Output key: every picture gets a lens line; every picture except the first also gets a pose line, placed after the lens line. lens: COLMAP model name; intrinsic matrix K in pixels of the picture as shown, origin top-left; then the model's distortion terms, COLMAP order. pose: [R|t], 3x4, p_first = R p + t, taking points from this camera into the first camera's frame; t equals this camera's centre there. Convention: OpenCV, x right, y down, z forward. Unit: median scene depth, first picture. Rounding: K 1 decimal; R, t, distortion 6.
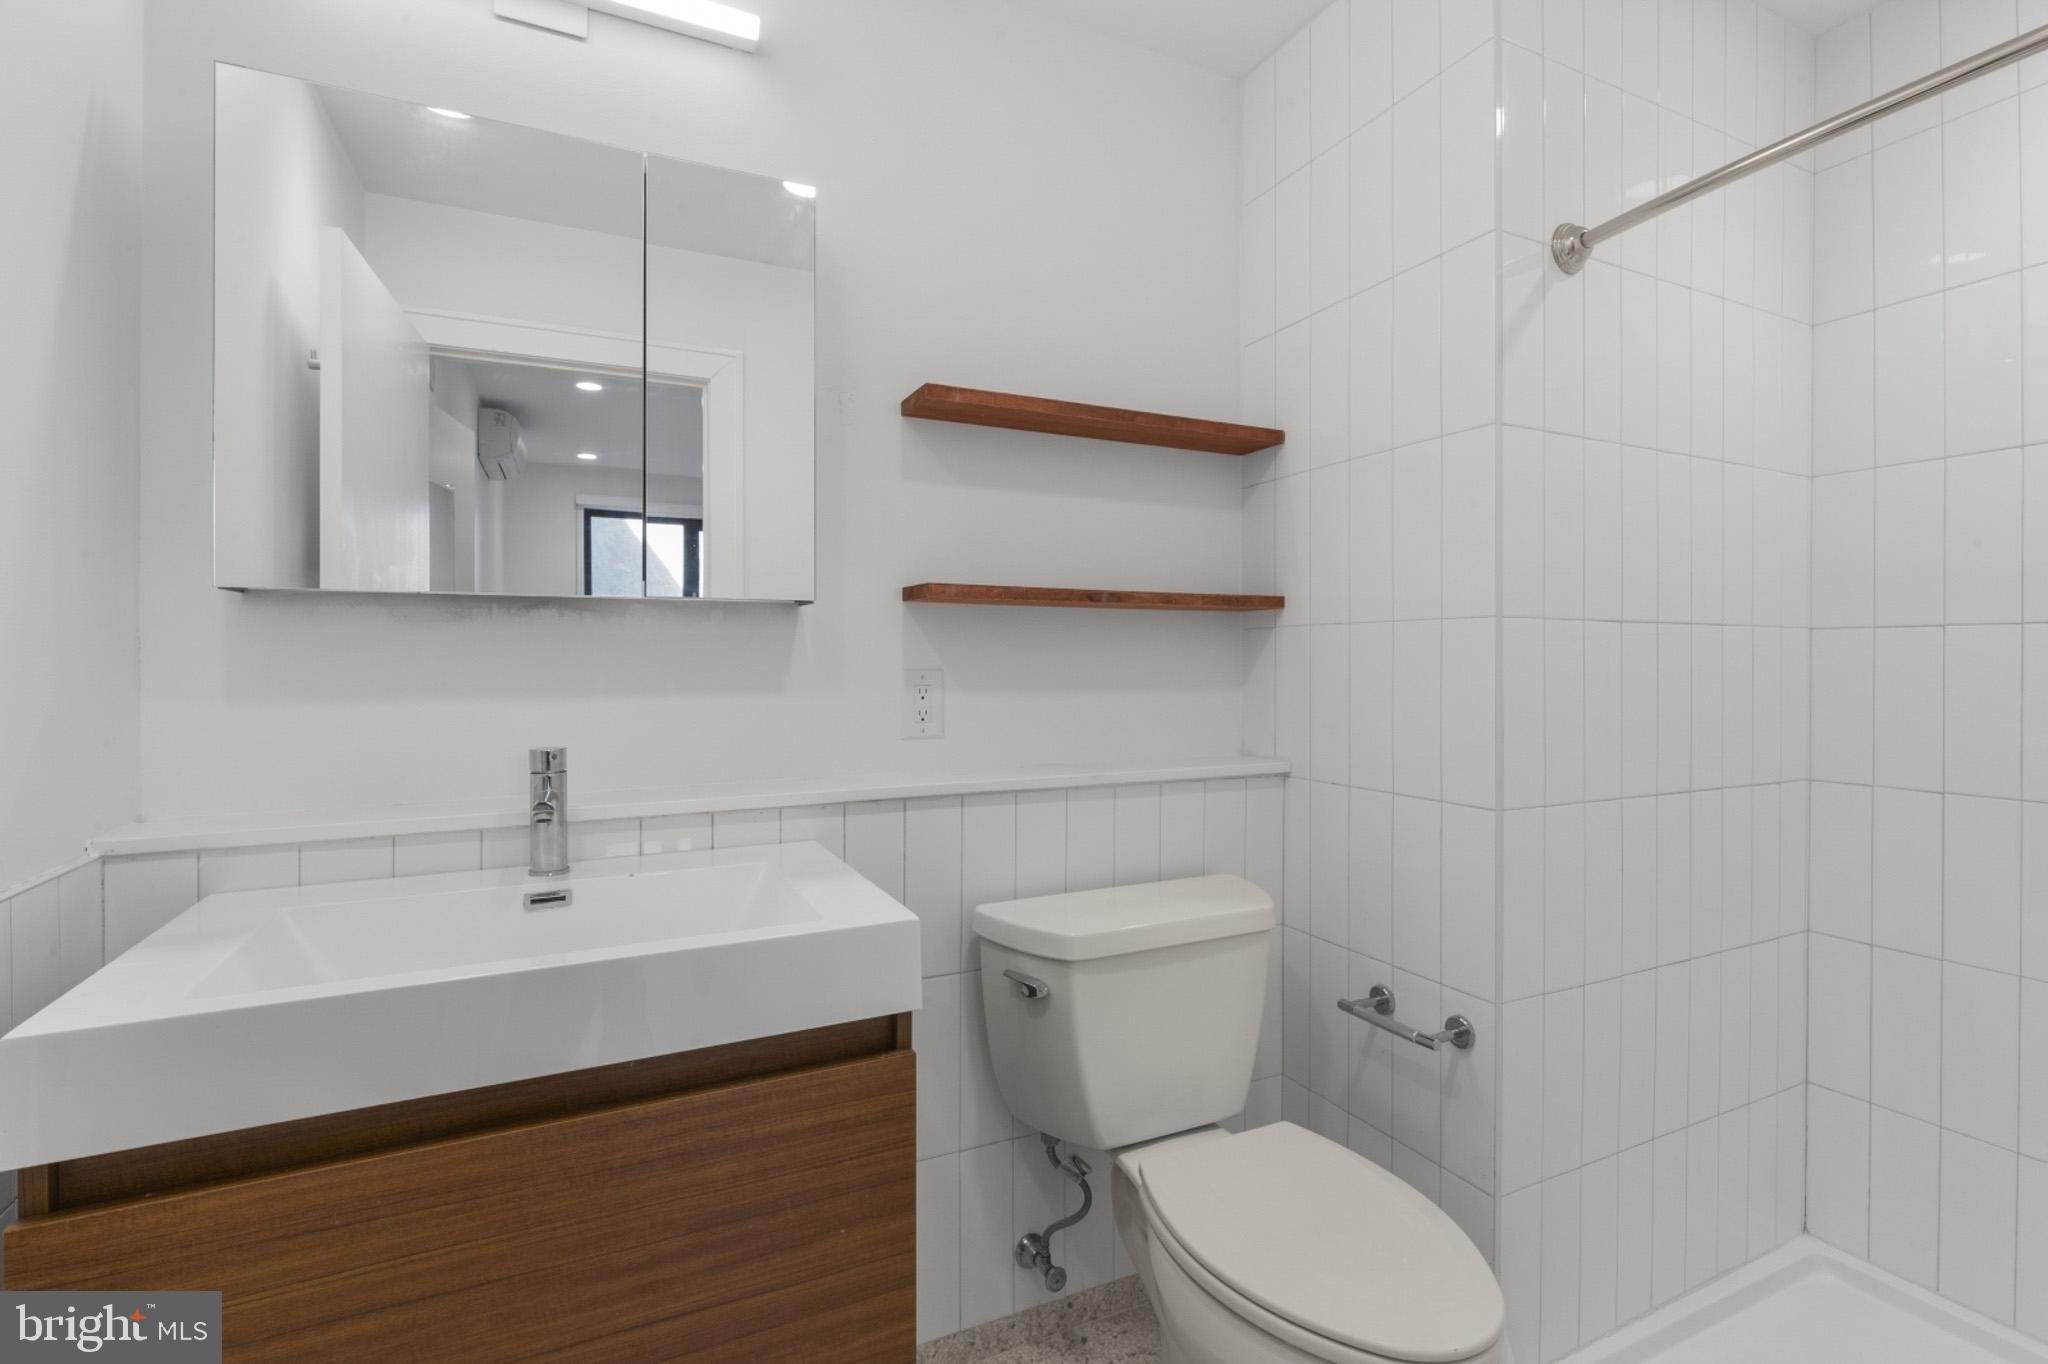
lens RADIAL K [[943.6, 0, 1026.9], [0, 943.6, 666.6], [0, 0, 1]] dist [0.000342, -0.000766]
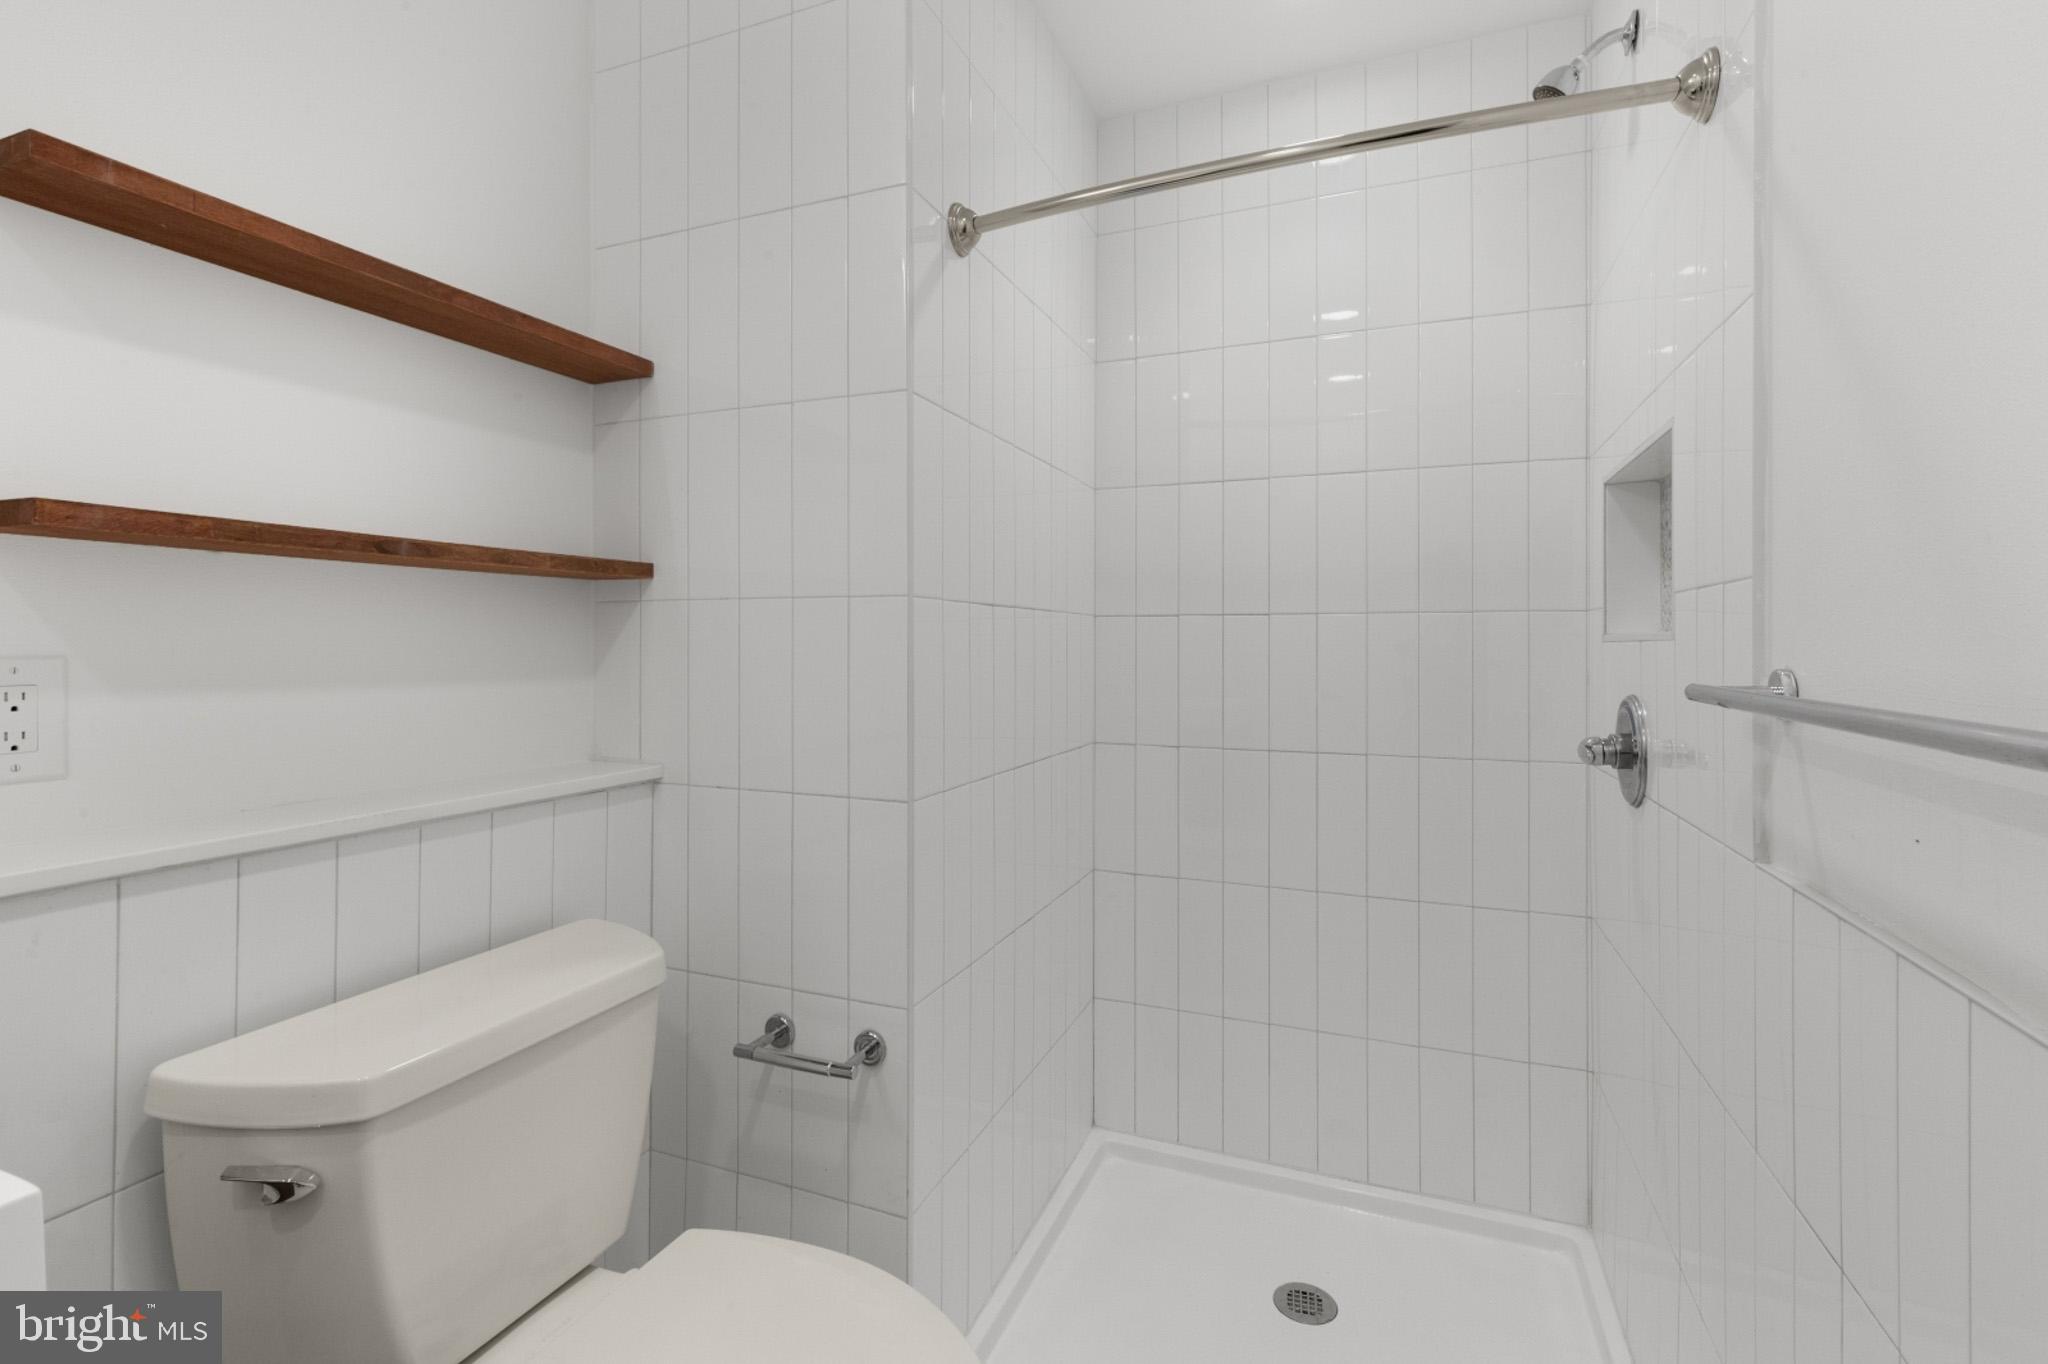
lens RADIAL K [[946.5, 0, 1020.4], [0, 946.5, 640.9], [0, 0, 1]] dist [0.003540, -0.001138]
pose [[0.747016, 0.002196, 0.664802, -0.040082], [0.002820, 0.999975, -0.006471, -0.001285], [-0.664800, 0.006708, 0.746991, 0.197809]]
